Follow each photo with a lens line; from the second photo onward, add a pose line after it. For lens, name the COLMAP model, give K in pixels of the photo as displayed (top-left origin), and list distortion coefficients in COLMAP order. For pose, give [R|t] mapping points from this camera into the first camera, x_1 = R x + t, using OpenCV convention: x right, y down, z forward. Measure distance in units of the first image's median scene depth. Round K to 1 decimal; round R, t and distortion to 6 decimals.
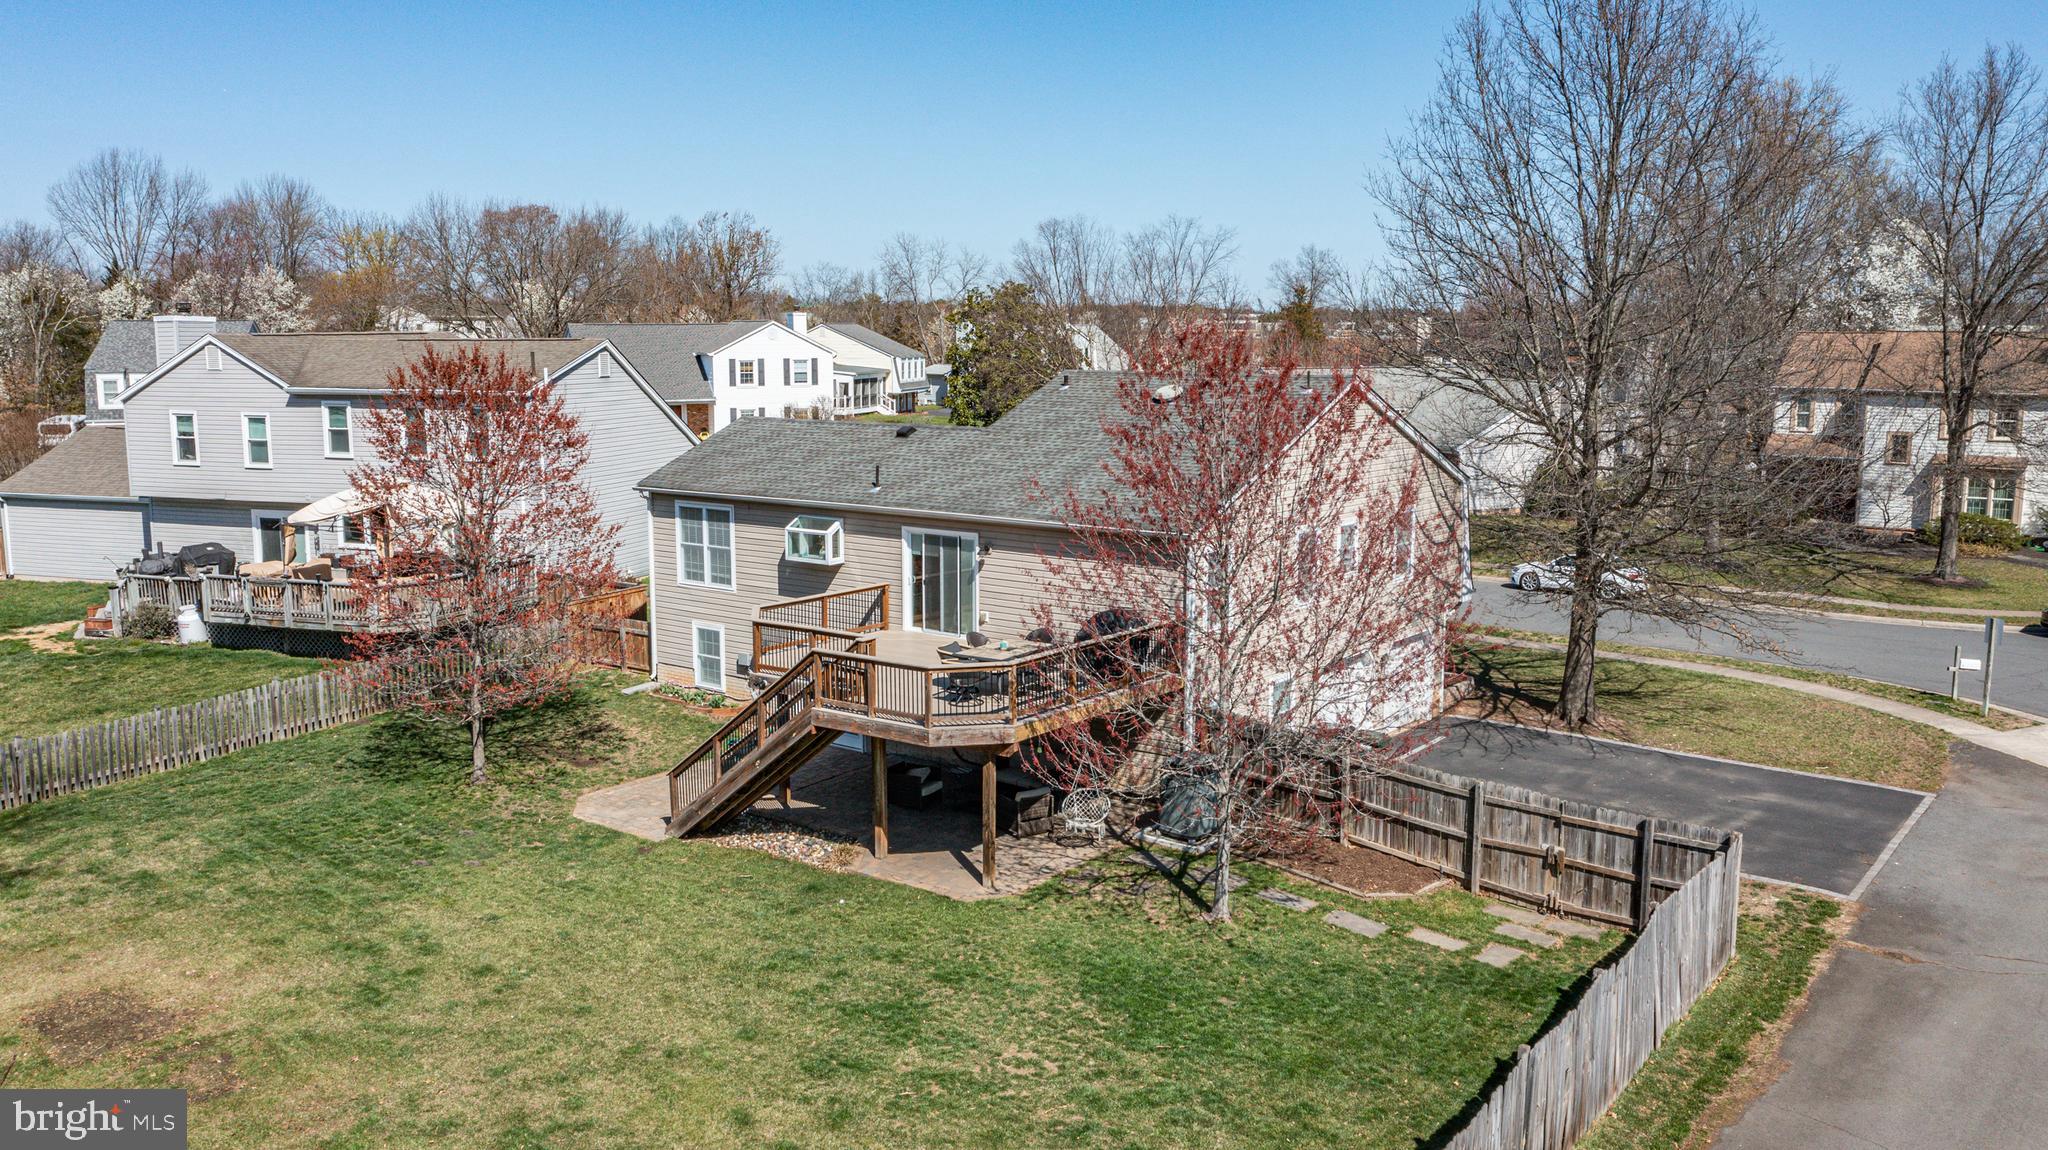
lens RADIAL K [[1680.7, 0, 1024.5], [0, 1680.7, 582.7], [0, 0, 1]] dist [-0.004381, 0.003714]
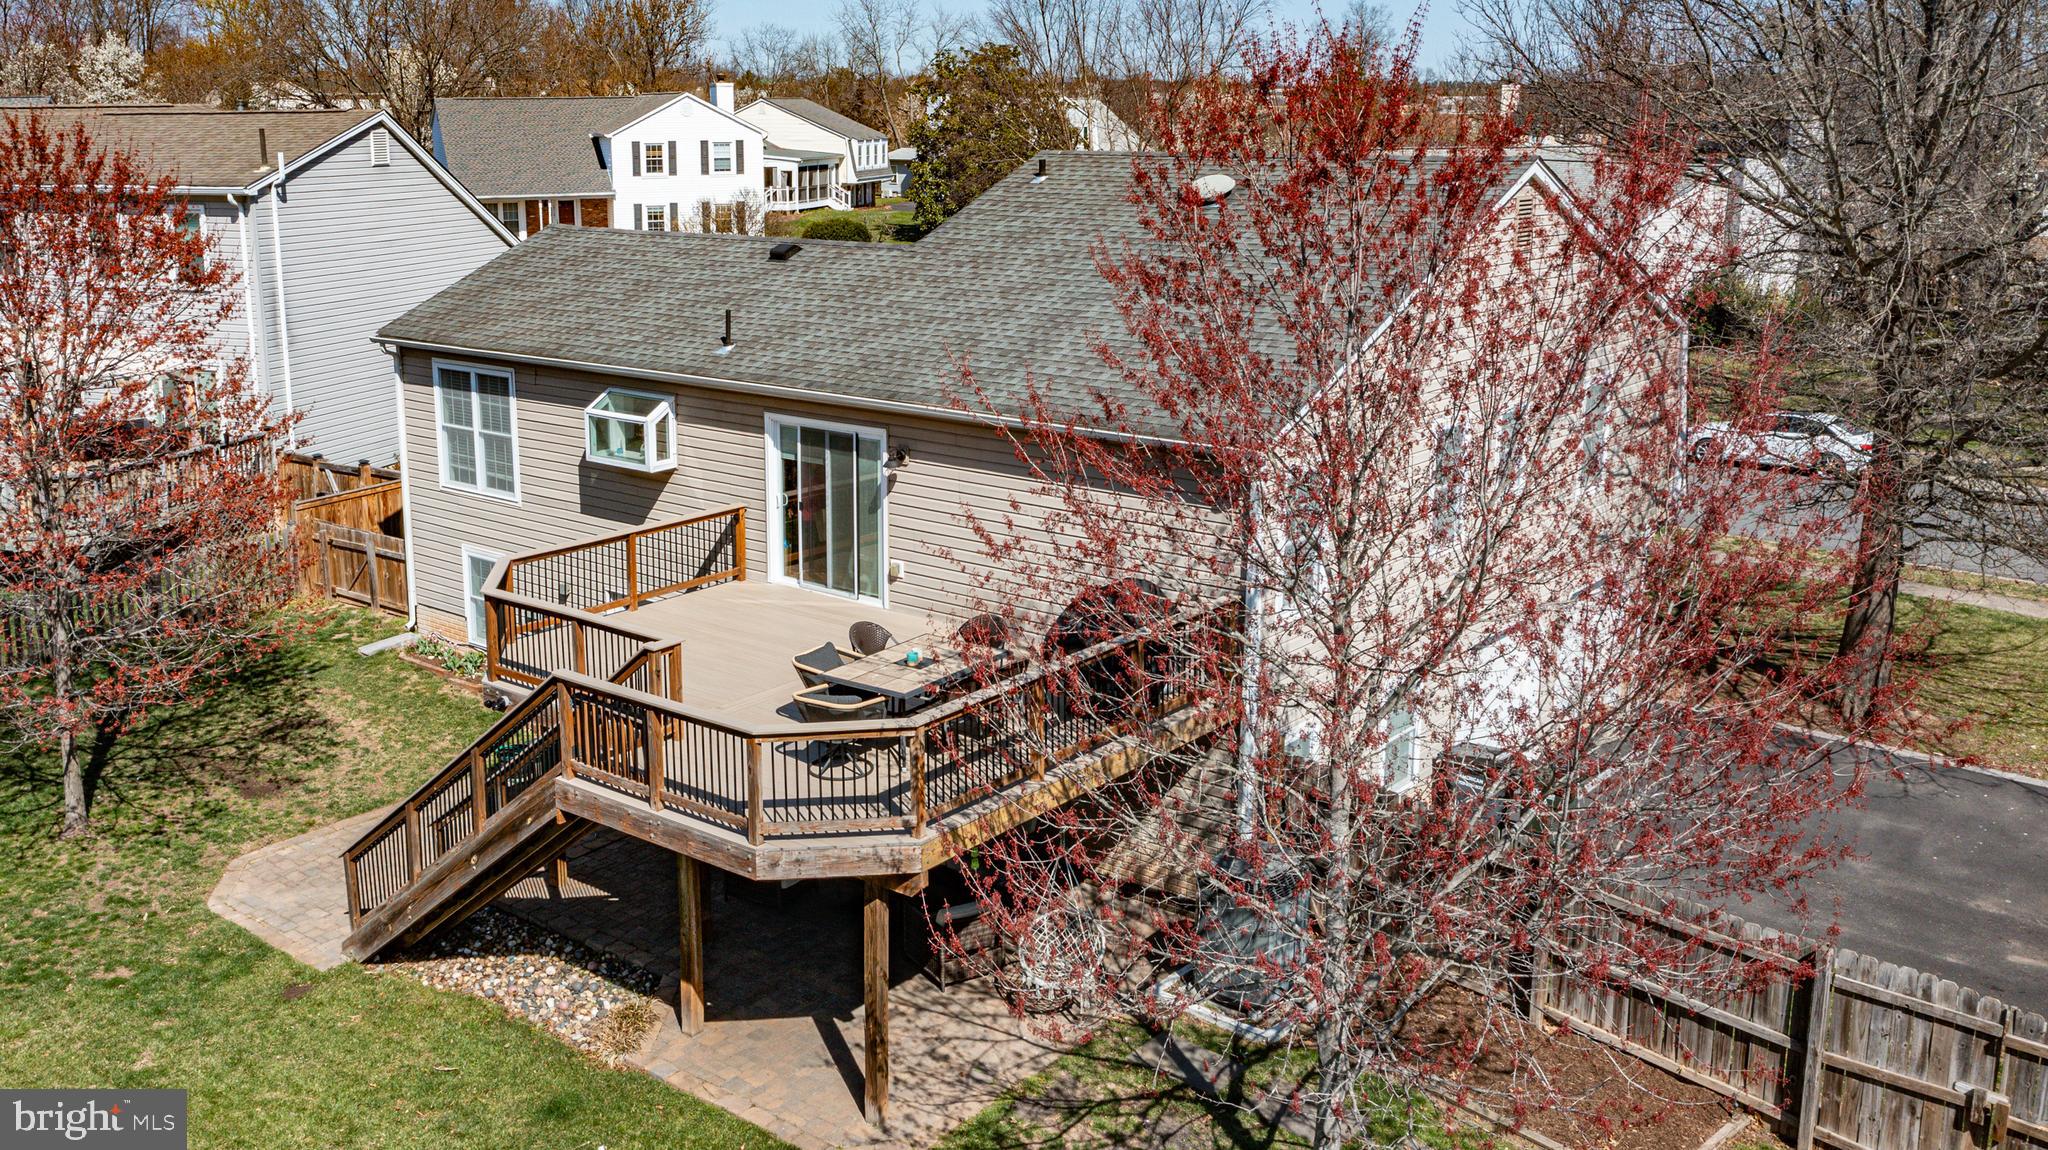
lens RADIAL K [[1855.0, 0, 893.4], [0, 1855.0, 515.2], [0, 0, 1]] dist [-0.008946, 0.021316]
pose [[0.997827, 0.007834, -0.065420, 0.017759], [-0.003524, 0.997831, 0.065739, -0.042327], [0.065794, -0.065366, 0.995690, 0.349595]]
